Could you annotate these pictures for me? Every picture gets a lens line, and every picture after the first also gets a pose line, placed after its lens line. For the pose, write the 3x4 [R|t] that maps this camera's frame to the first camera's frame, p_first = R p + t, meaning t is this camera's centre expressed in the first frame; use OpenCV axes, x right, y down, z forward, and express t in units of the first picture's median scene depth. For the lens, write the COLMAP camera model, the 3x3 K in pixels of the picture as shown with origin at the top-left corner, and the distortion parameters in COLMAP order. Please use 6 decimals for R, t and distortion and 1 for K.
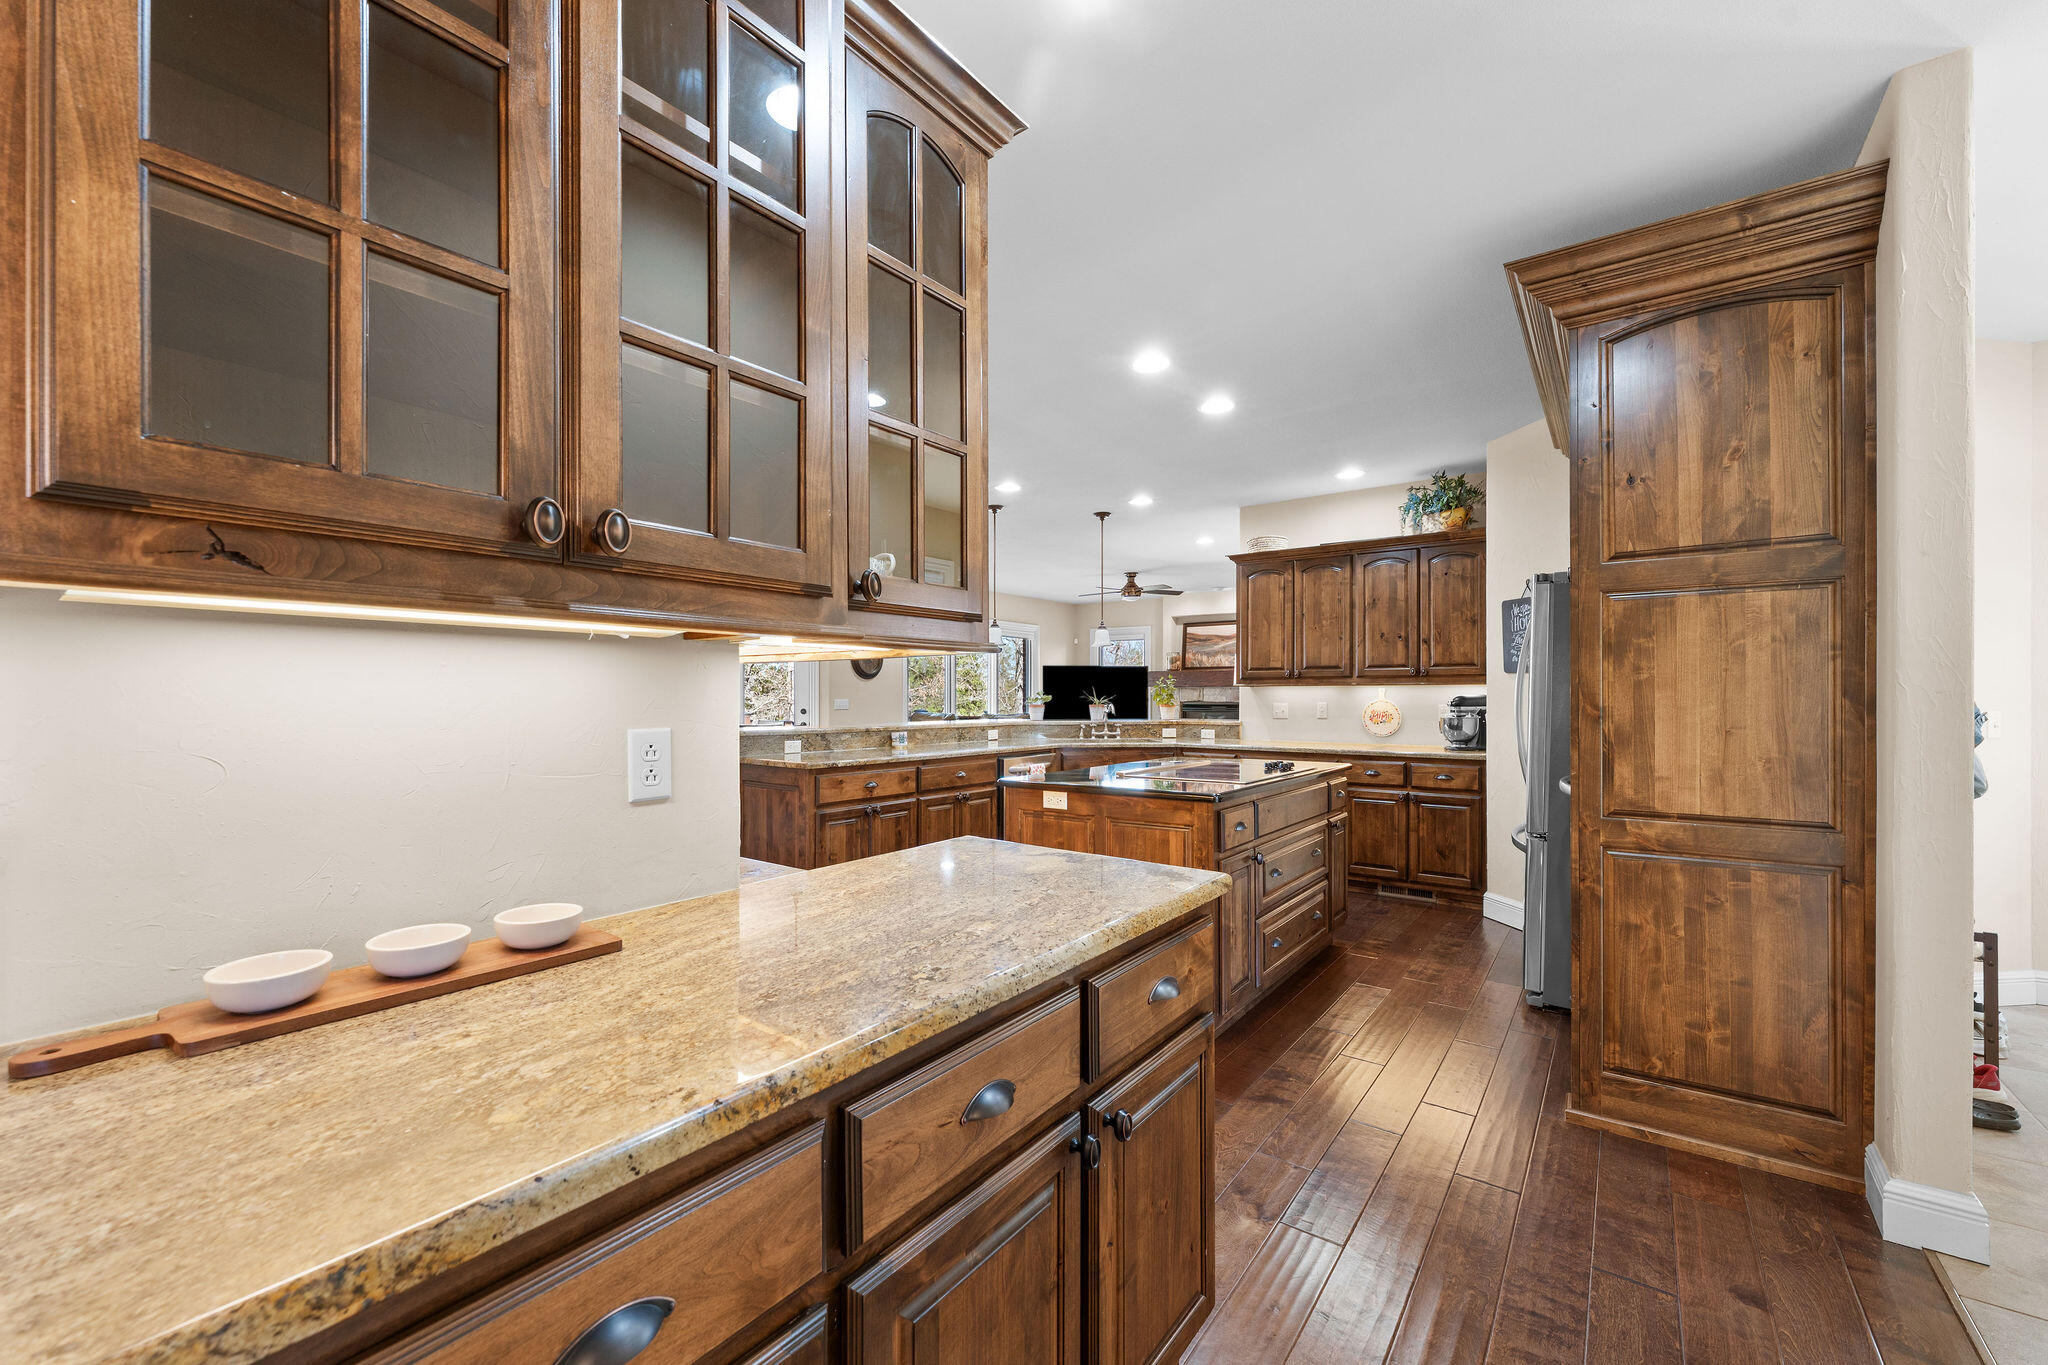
lens RADIAL K [[815.3, 0, 1022.6], [0, 815.3, 698.4], [0, 0, 1]] dist [0.000988, -0.000039]
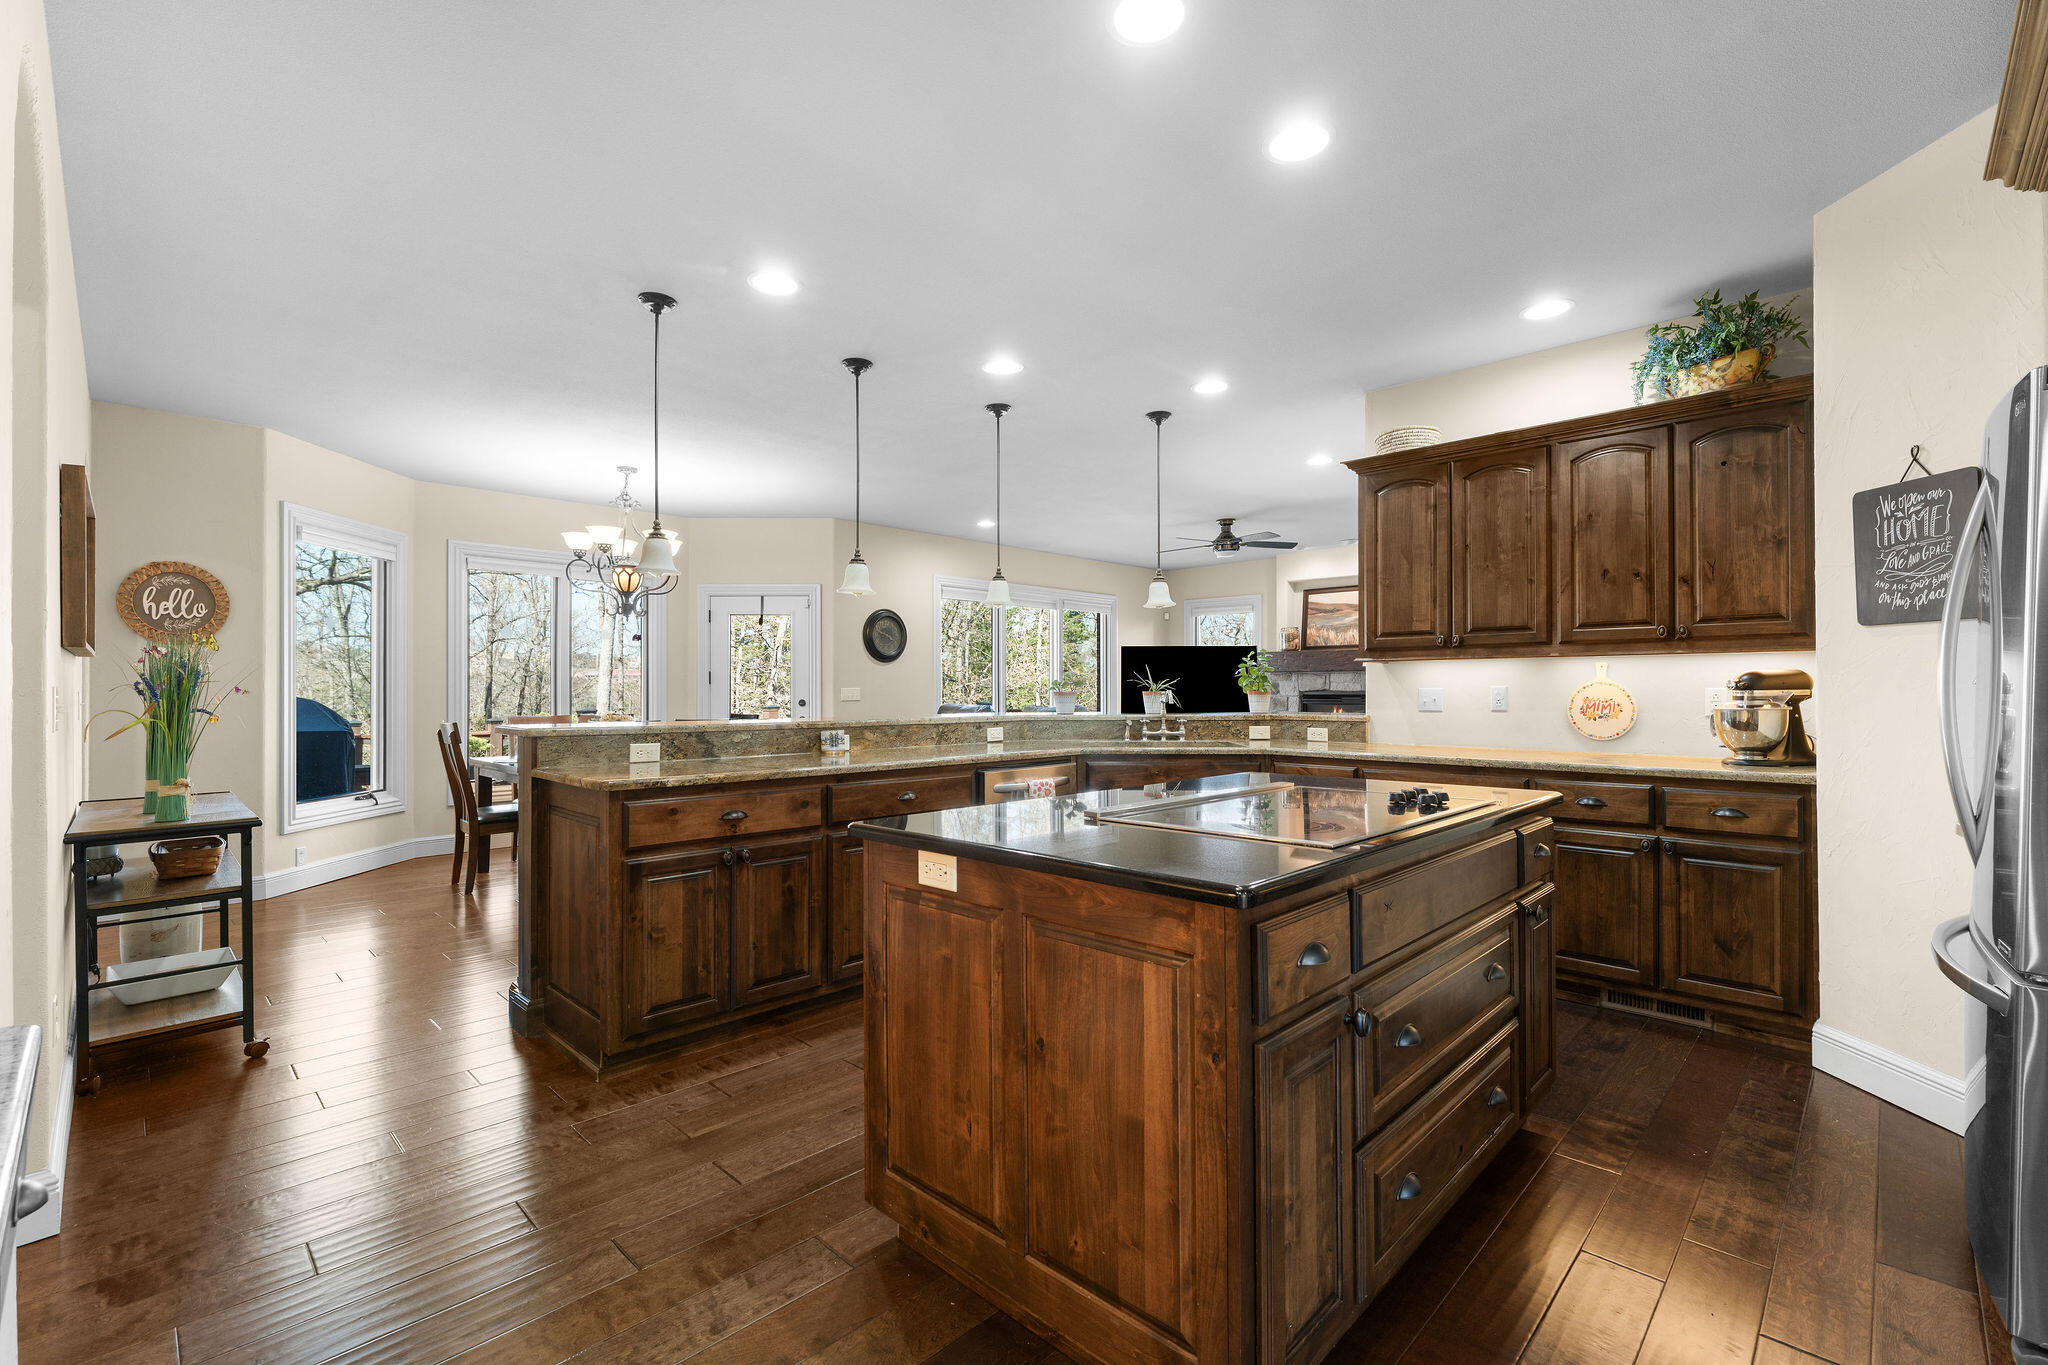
lens RADIAL K [[889.2, 0, 1021.1], [0, 889.2, 687.3], [0, 0, 1]] dist [-0.002030, 0.000074]
pose [[0.990902, -0.002723, -0.134560, 0.102693], [0.001997, 0.999983, -0.005530, 0.010270], [0.134573, 0.005211, 0.990890, 0.295920]]
